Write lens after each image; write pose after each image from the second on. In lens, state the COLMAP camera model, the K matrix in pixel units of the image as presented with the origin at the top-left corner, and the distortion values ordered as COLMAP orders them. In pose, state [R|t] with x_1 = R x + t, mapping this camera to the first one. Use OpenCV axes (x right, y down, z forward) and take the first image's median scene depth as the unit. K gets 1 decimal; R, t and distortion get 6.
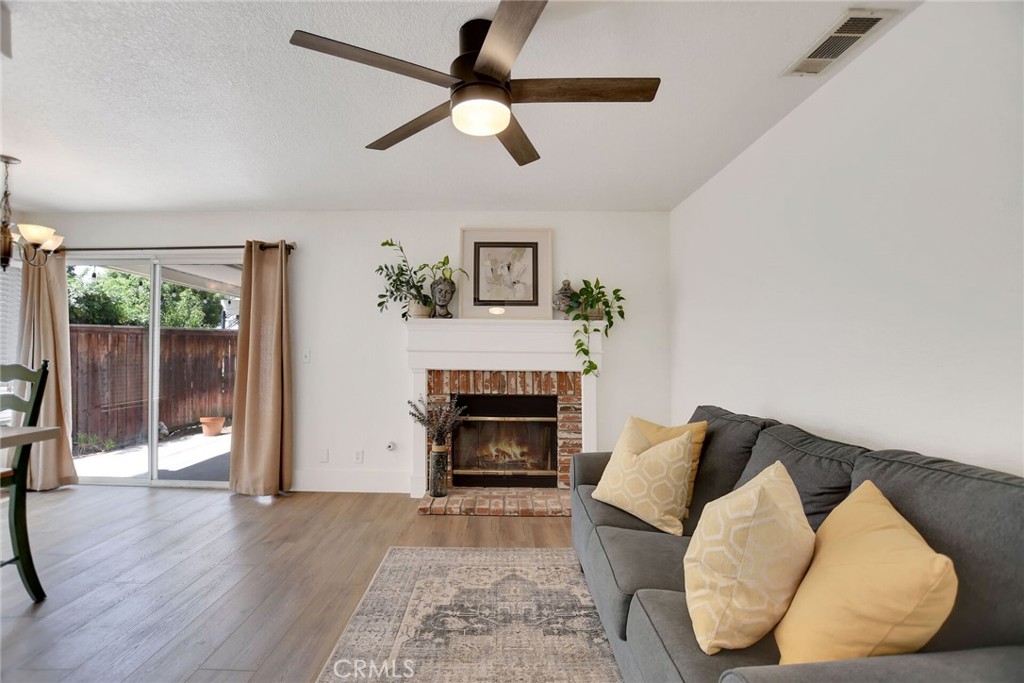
lens RADIAL K [[451.5, 0, 482.0], [0, 451.5, 341.7], [0, 0, 1]] dist [-0.032439, 0.000345]
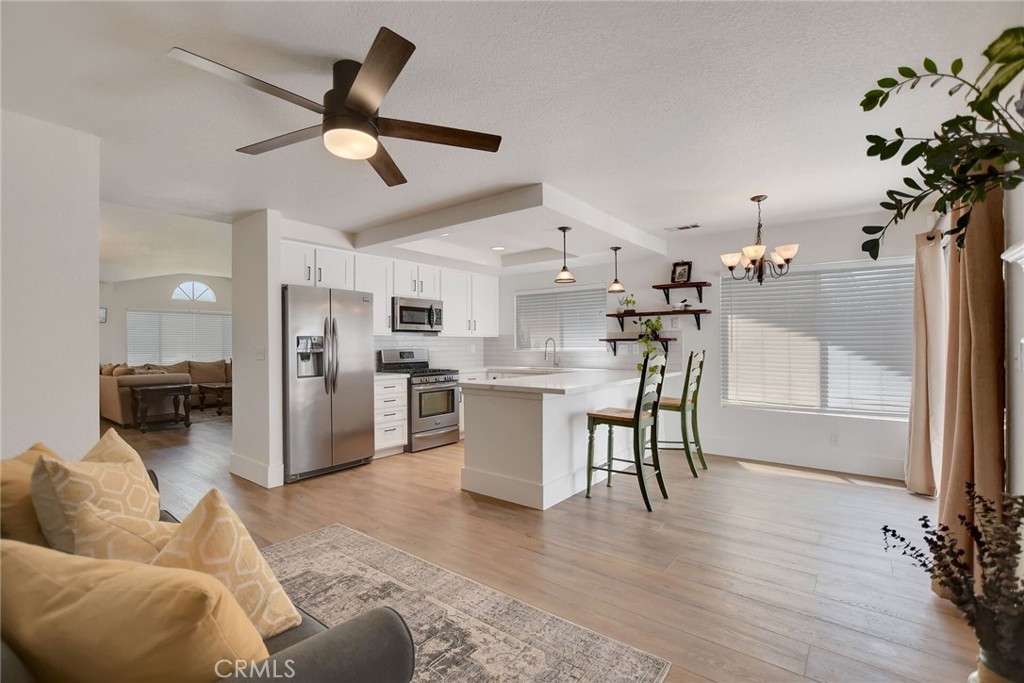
lens RADIAL K [[461.5, 0, 515.2], [0, 461.5, 344.3], [0, 0, 1]] dist [-0.001302, 0.000088]
pose [[-0.579102, -0.006224, -0.815231, 0.321830], [0.017183, 0.999656, -0.019838, 0.020706], [0.815074, -0.025496, -0.578795, 0.885272]]
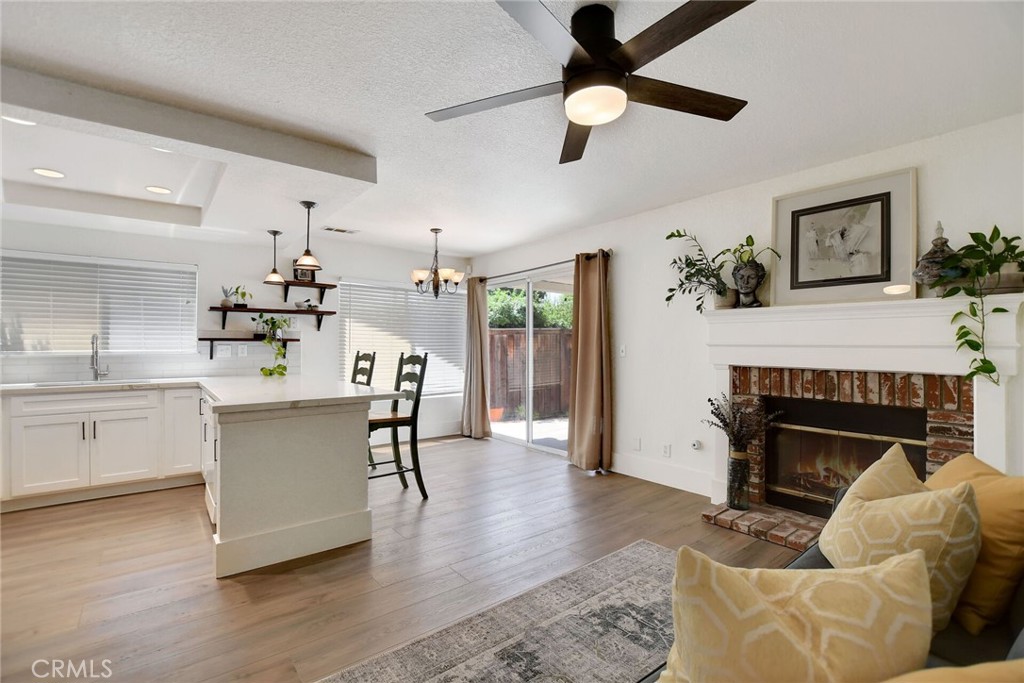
lens RADIAL K [[442.2, 0, 513.6], [0, 442.2, 342.8], [0, 0, 1]] dist [-0.023431, 0.000227]
pose [[0.644875, -0.011080, -0.764208, 0.271817], [0.021693, 0.999757, 0.003810, 0.002758], [0.763980, -0.019034, 0.644959, 0.104998]]
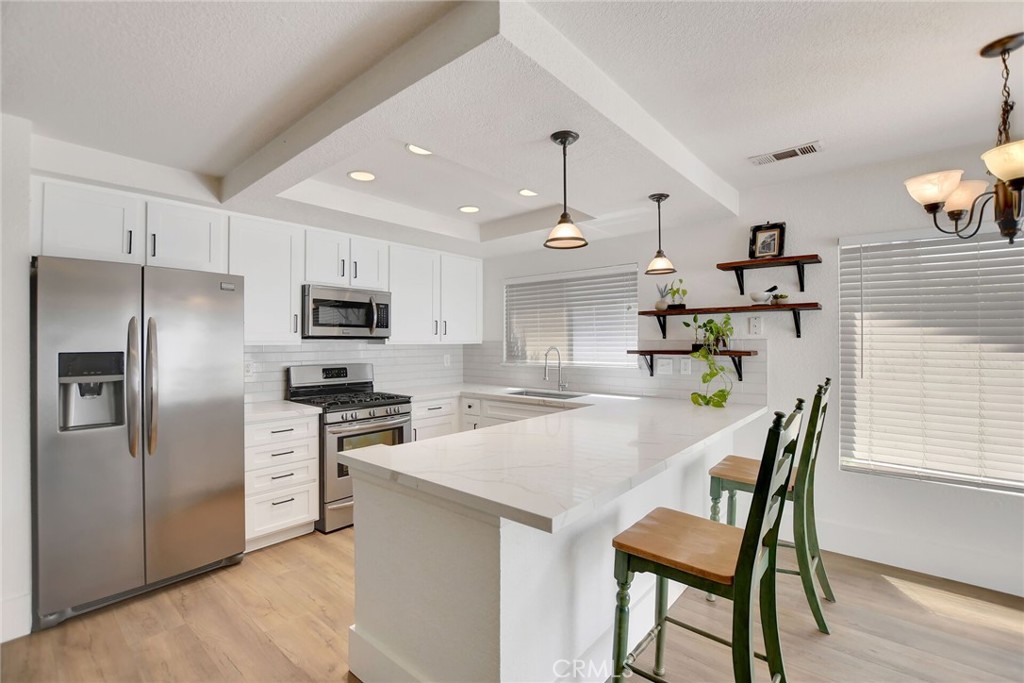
lens RADIAL K [[464.0, 0, 512.0], [0, 464.0, 341.5], [0, 0, 1]] dist [-0.002301, -0.000389]
pose [[-0.614530, -0.009852, -0.788832, -0.172009], [0.014525, 0.999611, -0.023801, -0.021883], [0.788760, -0.026084, -0.614148, 0.632795]]
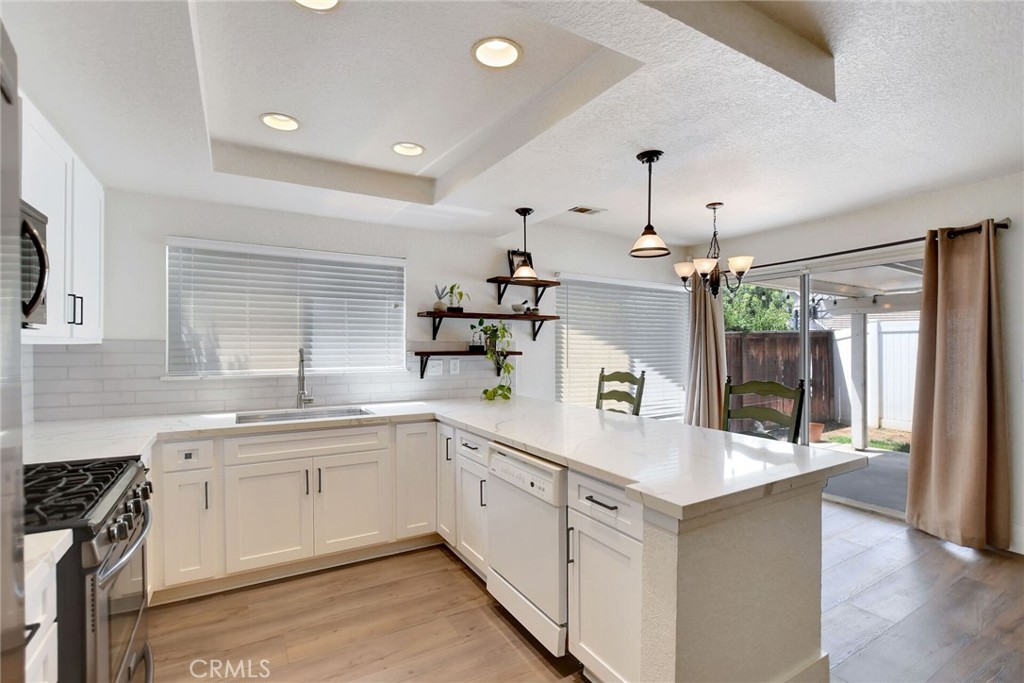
lens RADIAL K [[452.5, 0, 524.7], [0, 452.5, 346.0], [0, 0, 1]] dist [-0.010822, 0.000102]
pose [[0.539972, -0.006372, -0.841659, -0.236747], [0.022240, 0.999730, 0.006699, -0.036416], [0.841389, -0.022336, 0.539968, -0.094508]]
